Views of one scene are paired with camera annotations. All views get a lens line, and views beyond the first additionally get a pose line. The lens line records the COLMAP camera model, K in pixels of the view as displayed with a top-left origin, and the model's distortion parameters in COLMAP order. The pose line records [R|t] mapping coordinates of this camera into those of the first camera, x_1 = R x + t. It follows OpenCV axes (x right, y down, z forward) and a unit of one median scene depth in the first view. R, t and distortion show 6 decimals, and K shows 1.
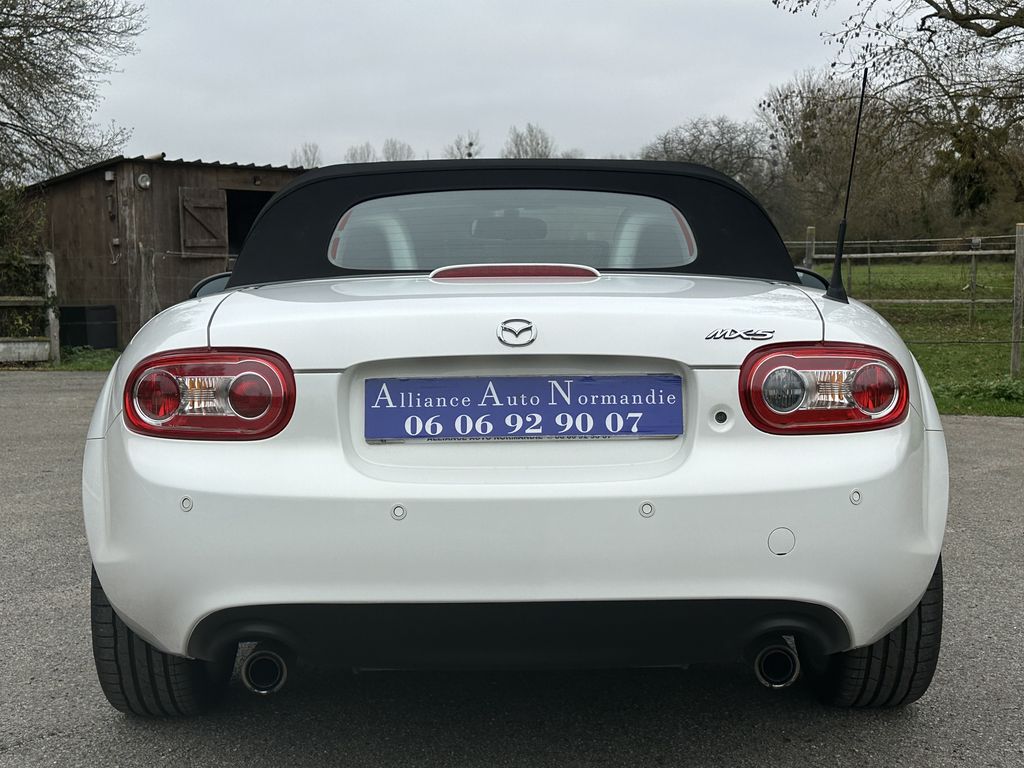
lens RADIAL K [[1426.7, 0, 516.1], [0, 1426.7, 374.5], [0, 0, 1]] dist [0.164994, 0.000000]
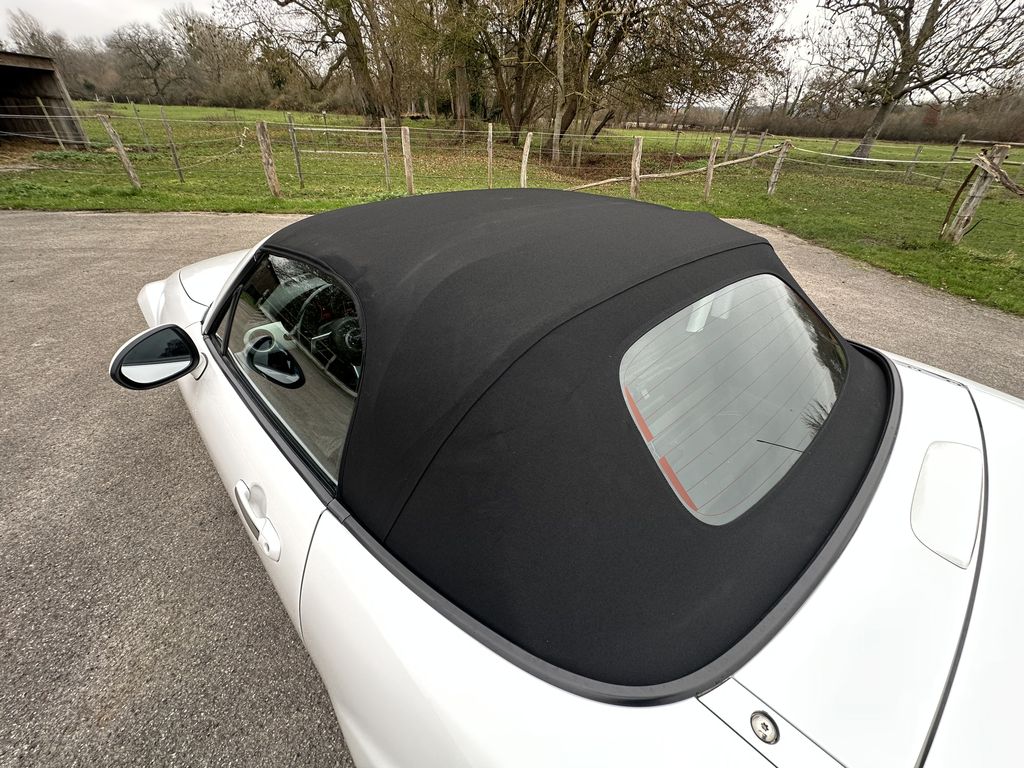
lens RADIAL K [[409.2, 0, 512.9], [0, 409.2, 387.7], [0, 0, 1]] dist [-0.003754, 0.000259]
pose [[0.730556, -0.343400, 0.590224, -0.361706], [0.004373, 0.866685, 0.498836, -0.286938], [-0.682839, -0.361846, 0.634663, 1.274151]]
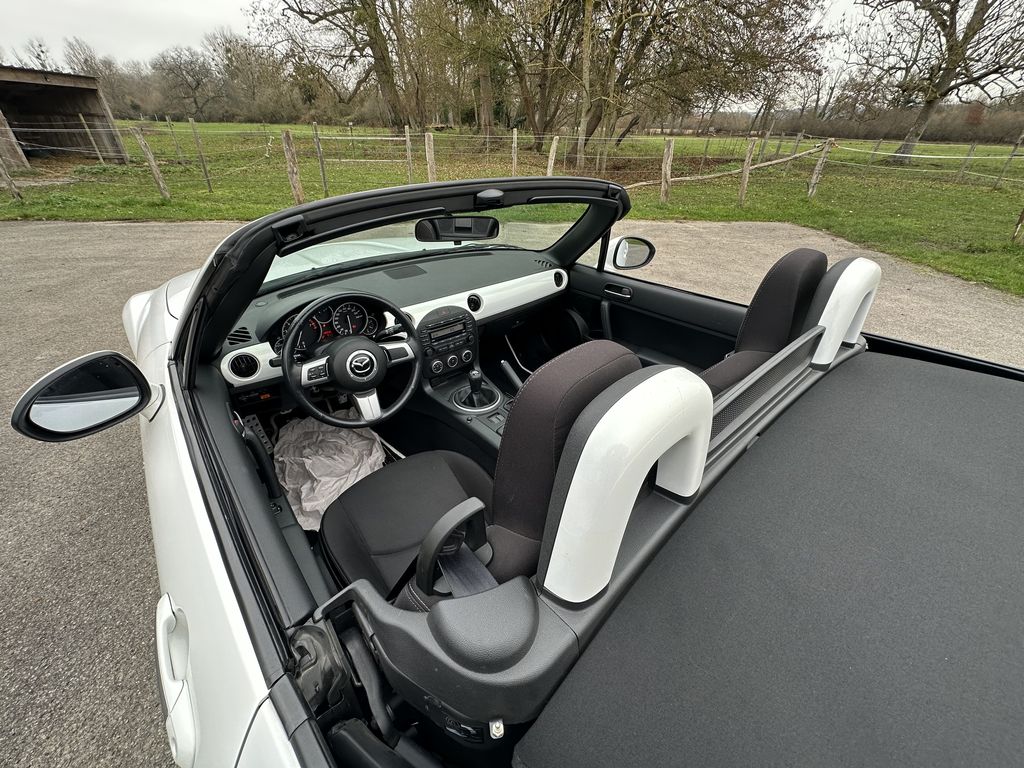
lens RADIAL K [[409.2, 0, 512.7], [0, 409.2, 388.1], [0, 0, 1]] dist [-0.003754, 0.000259]
pose [[0.762336, -0.326822, 0.558597, -0.292191], [0.020445, 0.874854, 0.483955, -0.253469], [-0.646858, -0.357516, 0.673615, 1.388760]]
